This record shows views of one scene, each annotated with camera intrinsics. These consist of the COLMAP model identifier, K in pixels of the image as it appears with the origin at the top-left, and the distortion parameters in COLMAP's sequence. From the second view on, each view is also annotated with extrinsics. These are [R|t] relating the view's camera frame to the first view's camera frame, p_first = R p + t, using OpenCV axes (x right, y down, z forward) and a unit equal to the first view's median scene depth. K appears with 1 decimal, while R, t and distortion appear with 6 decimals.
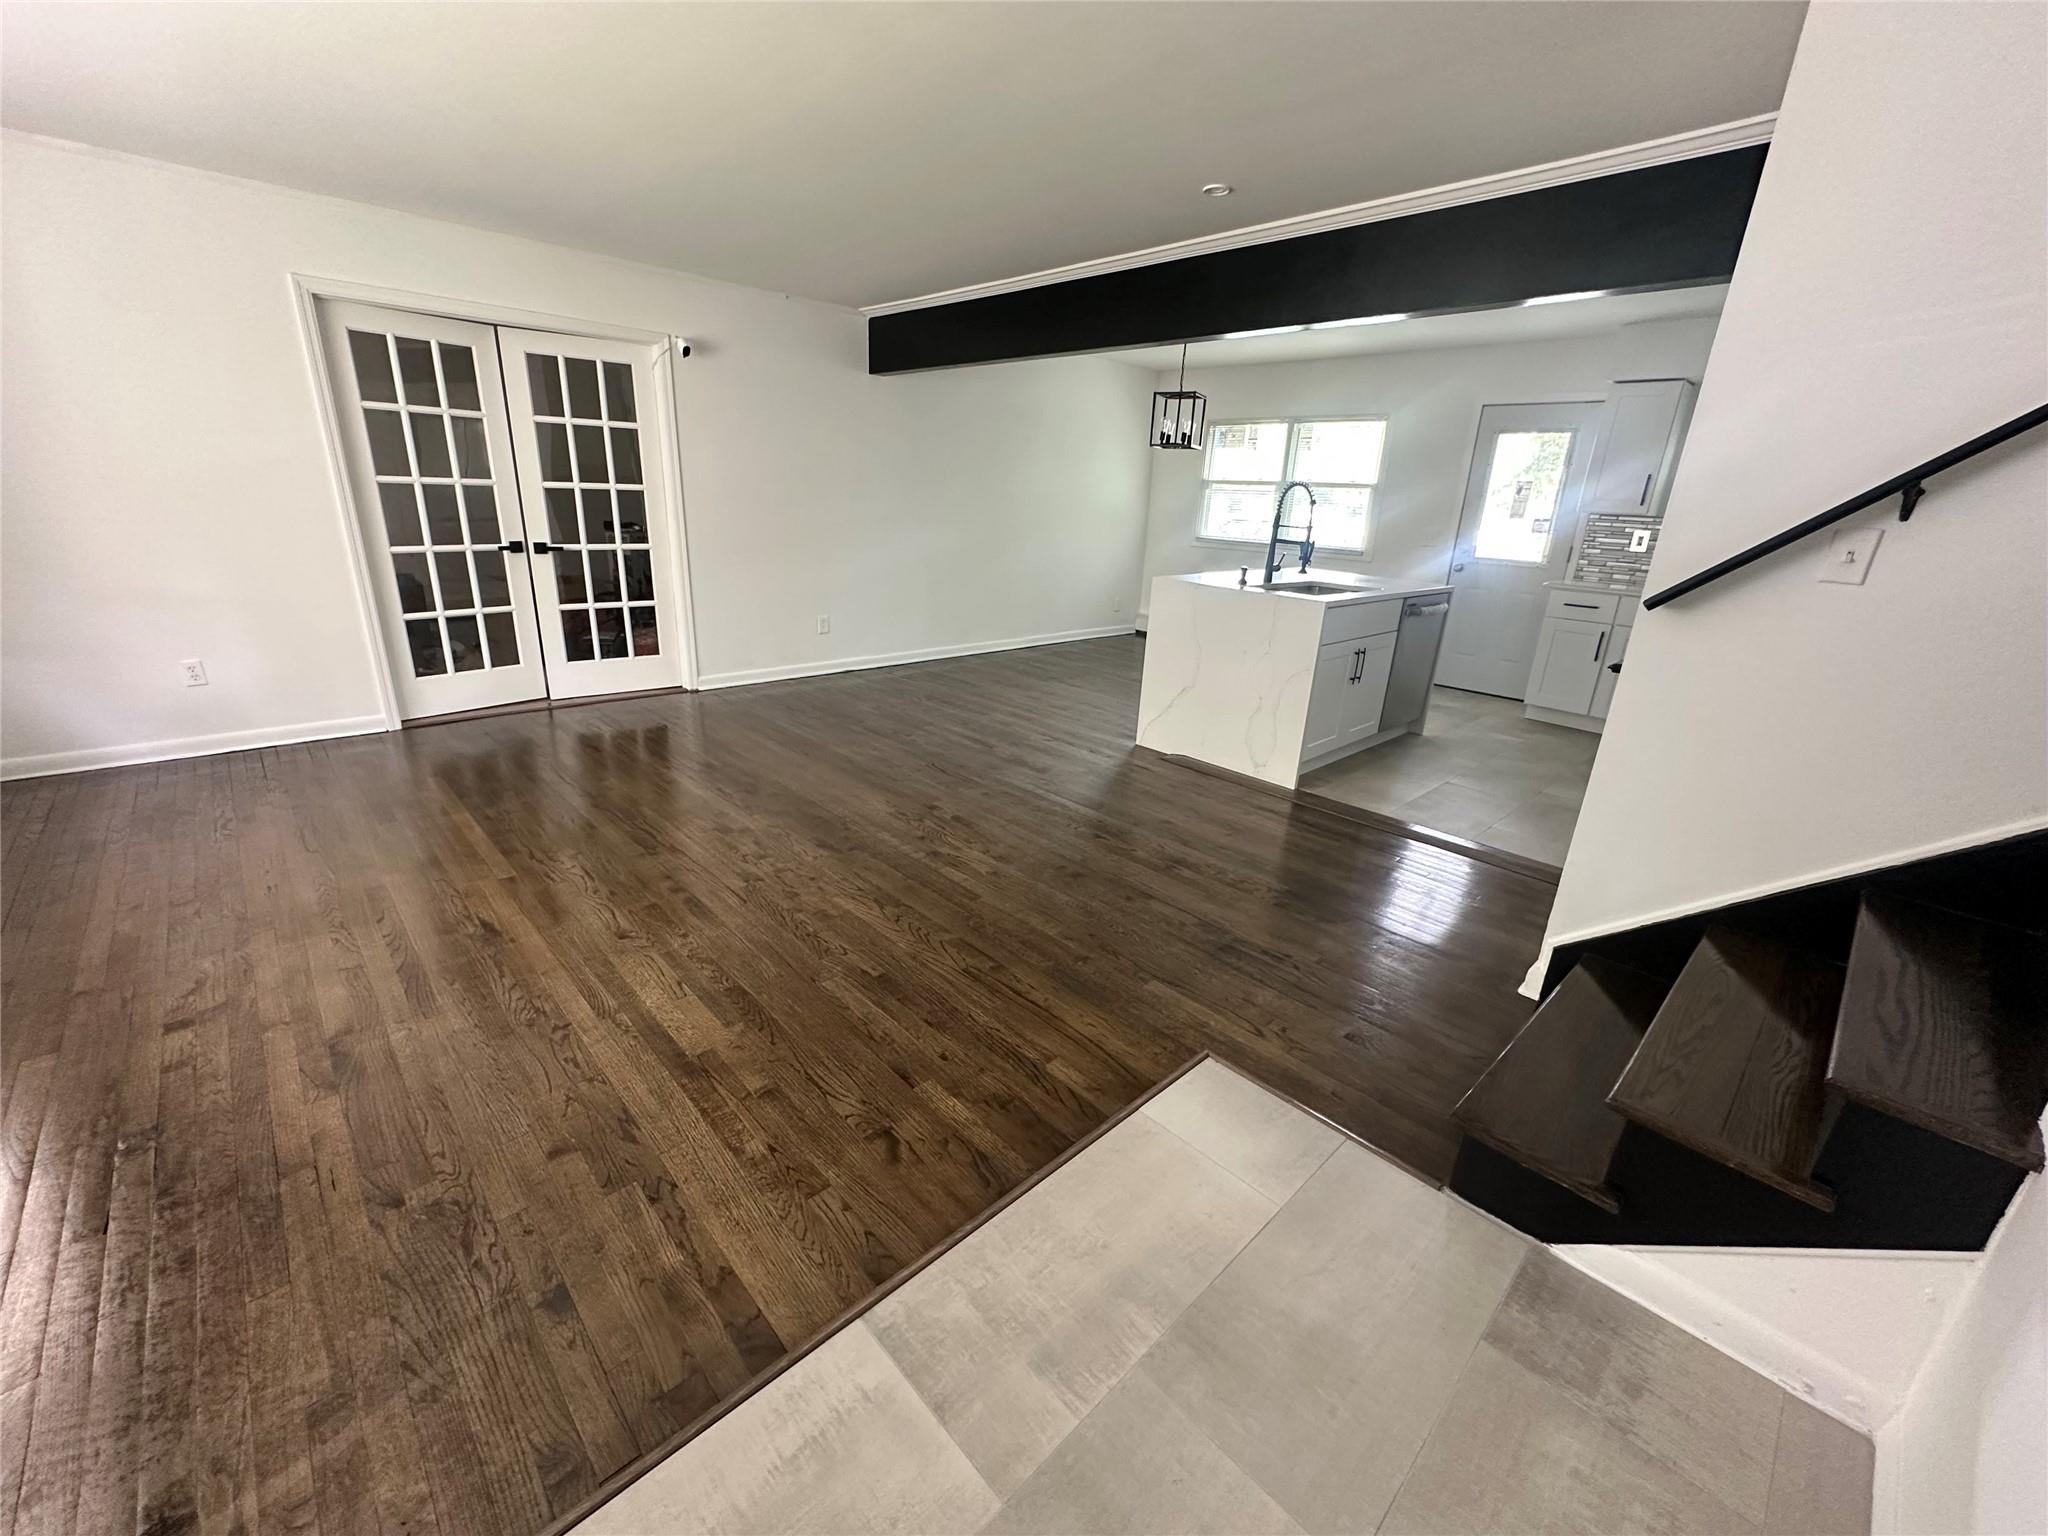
lens RADIAL K [[817.2, 0, 1021.9], [0, 817.2, 769.7], [0, 0, 1]] dist [-0.004163, 0.000922]
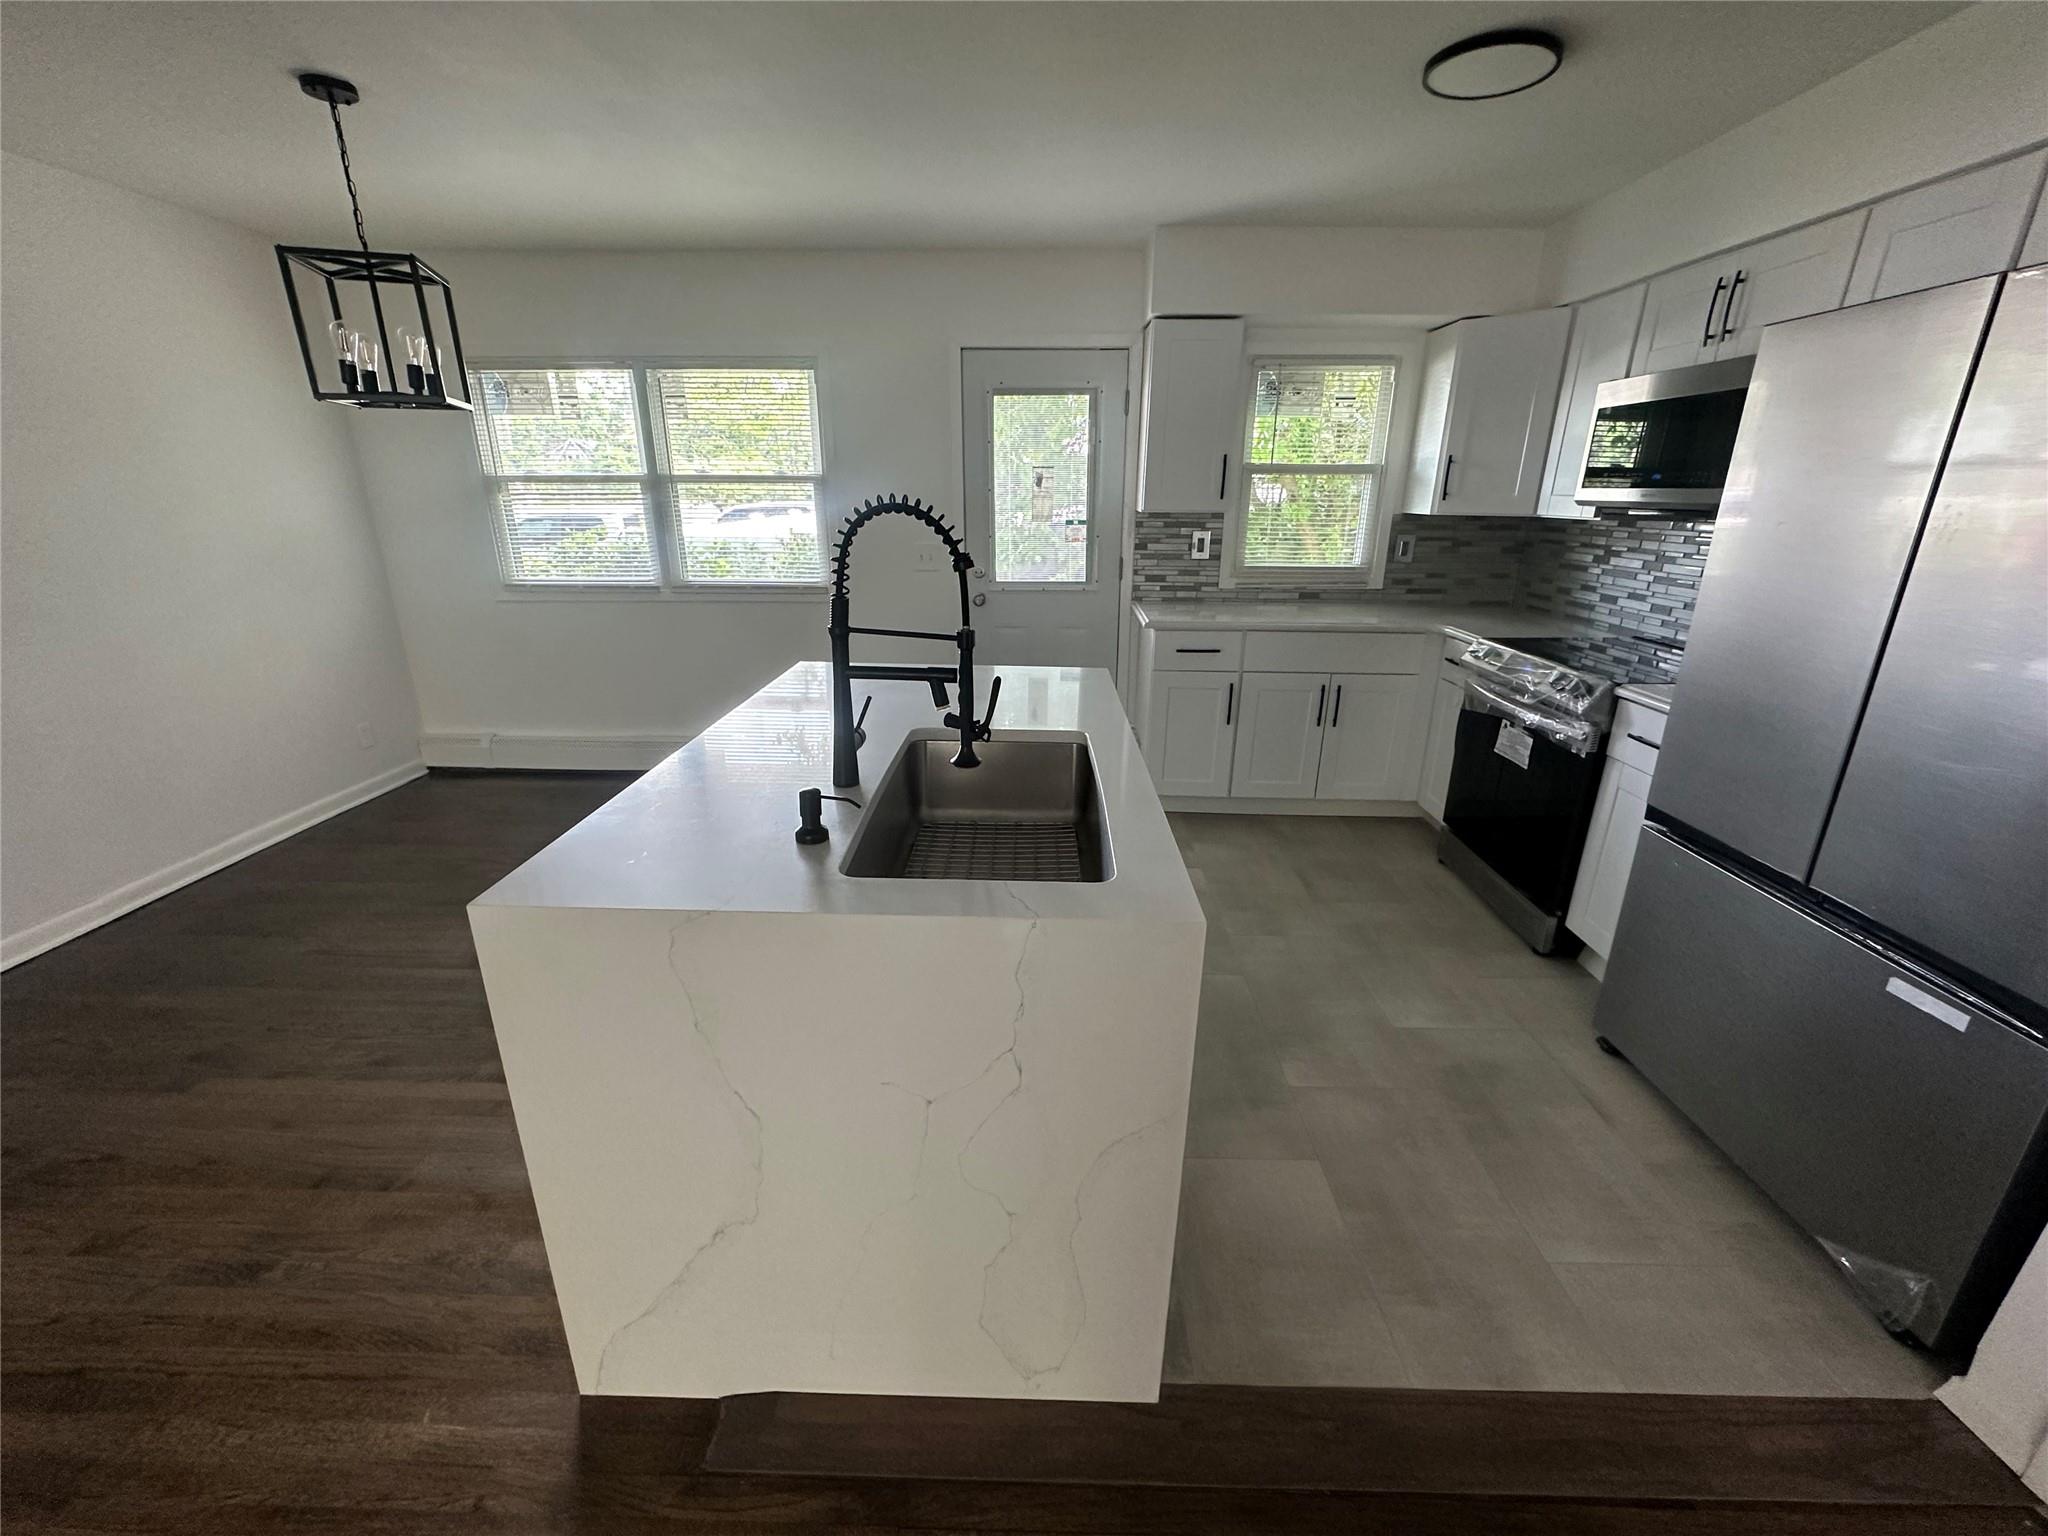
lens RADIAL K [[817.2, 0, 1021.6], [0, 817.2, 768.0], [0, 0, 1]] dist [-0.004163, 0.000922]
pose [[0.706240, -0.266573, 0.655869, 0.116618], [0.252820, 0.960283, 0.118062, -0.241006], [-0.661292, 0.082437, 0.745585, 0.641373]]
